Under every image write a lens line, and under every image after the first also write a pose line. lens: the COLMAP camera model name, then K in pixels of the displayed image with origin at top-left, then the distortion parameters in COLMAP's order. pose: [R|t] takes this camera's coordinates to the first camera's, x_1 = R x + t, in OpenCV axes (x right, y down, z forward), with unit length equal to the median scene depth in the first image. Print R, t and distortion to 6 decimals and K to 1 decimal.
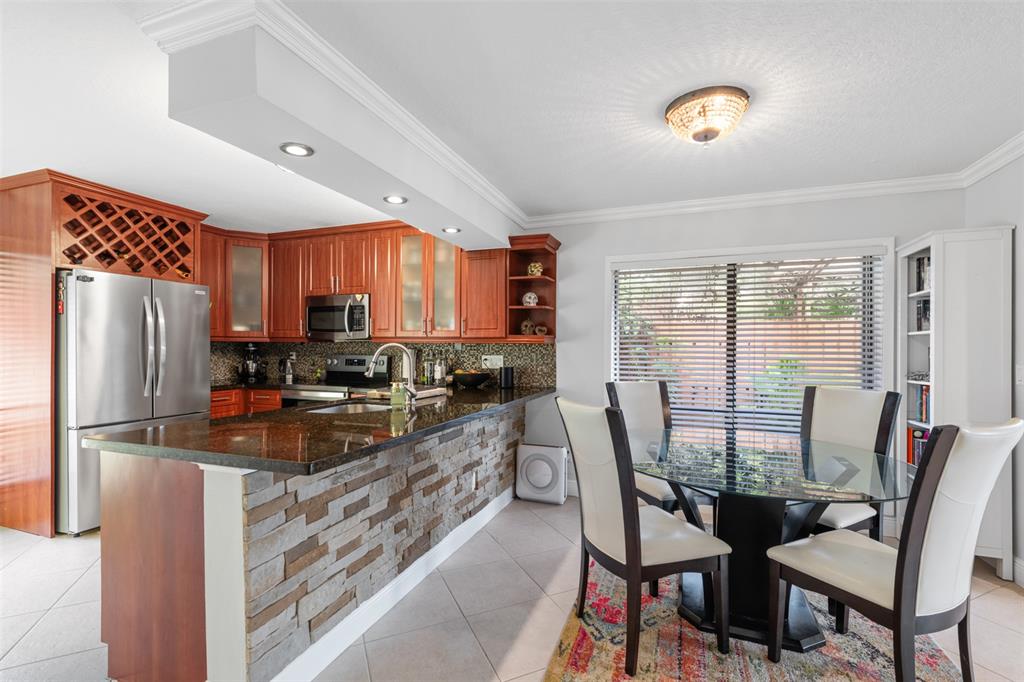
lens RADIAL K [[450.3, 0, 515.6], [0, 450.3, 344.8], [0, 0, 1]] dist [0.001909, 0.000331]
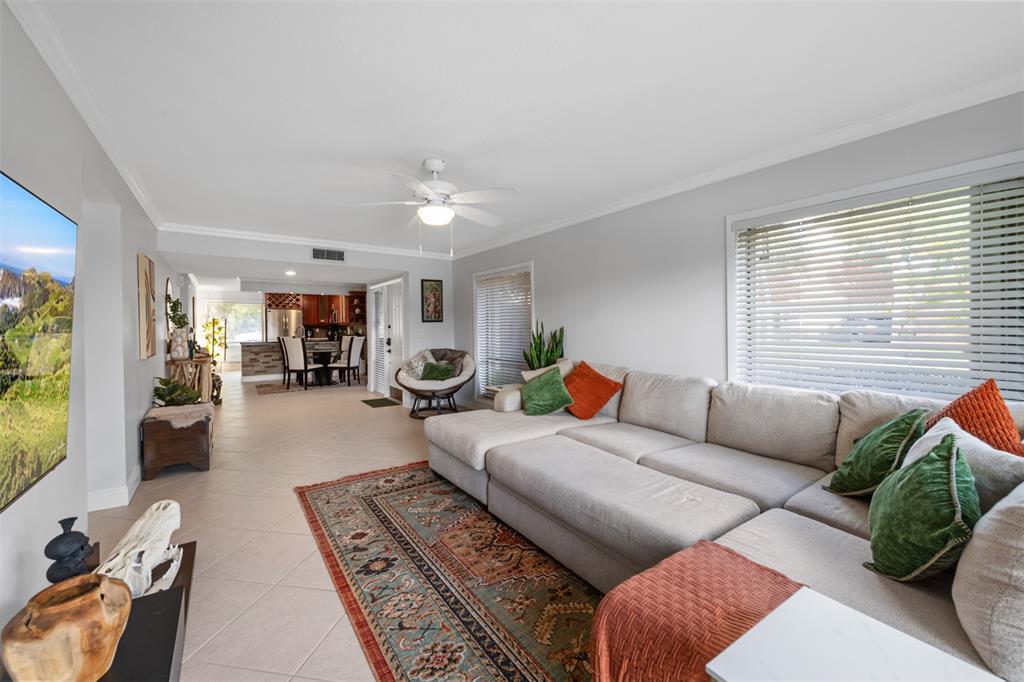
lens RADIAL K [[408.3, 0, 527.0], [0, 408.3, 326.5], [0, 0, 1]] dist [0.001498, 0.000154]
pose [[0.836139, -0.007792, -0.548462, 2.721143], [0.011582, 0.999927, 0.003450, 0.011901], [0.548395, -0.009237, 0.836169, -0.775360]]
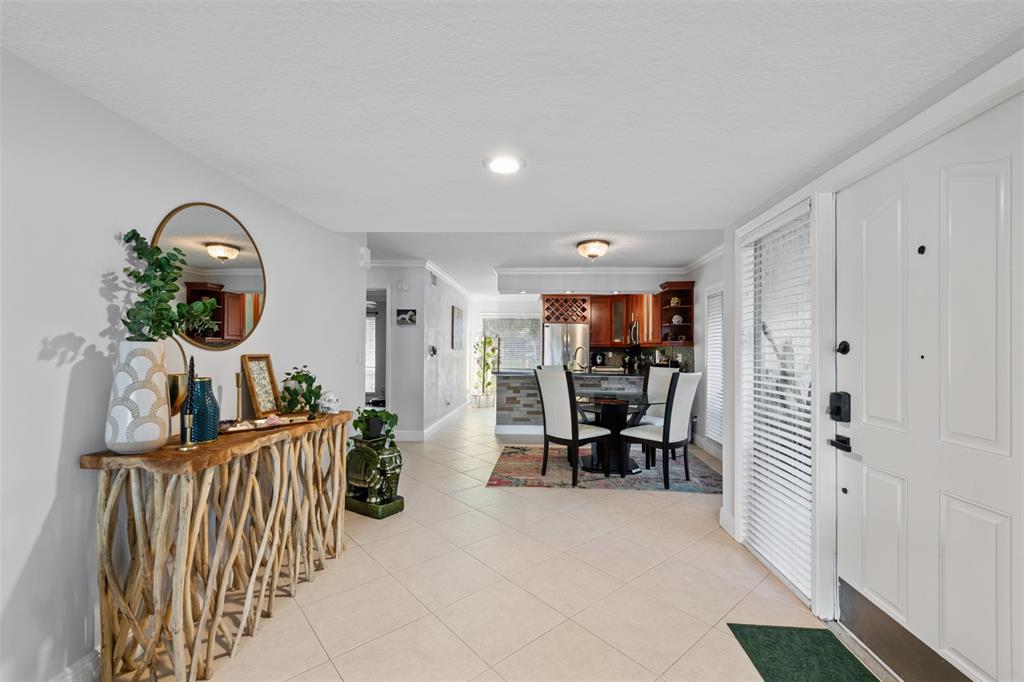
lens RADIAL K [[432.7, 0, 511.6], [0, 432.7, 345.2], [0, 0, 1]] dist [0.000729, 0.000780]
pose [[0.271611, -0.012510, -0.962326, 1.466357], [-0.007091, 0.999862, -0.015000, 0.021187], [0.962381, 0.010898, 0.271485, -0.011937]]
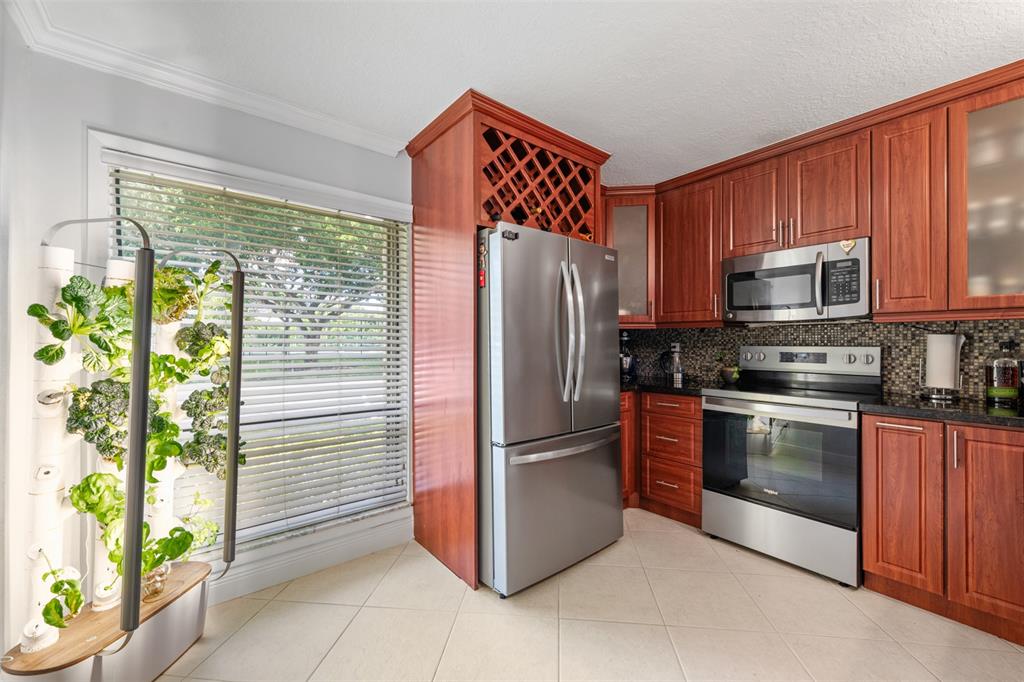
lens RADIAL K [[402.4, 0, 511.9], [0, 402.4, 338.3], [0, 0, 1]] dist [0.002915, 0.000068]
pose [[0.858762, -0.011492, -0.512246, -0.518865], [0.007244, 0.999921, -0.010289, 0.018395], [0.512324, 0.005125, 0.858777, 0.377971]]
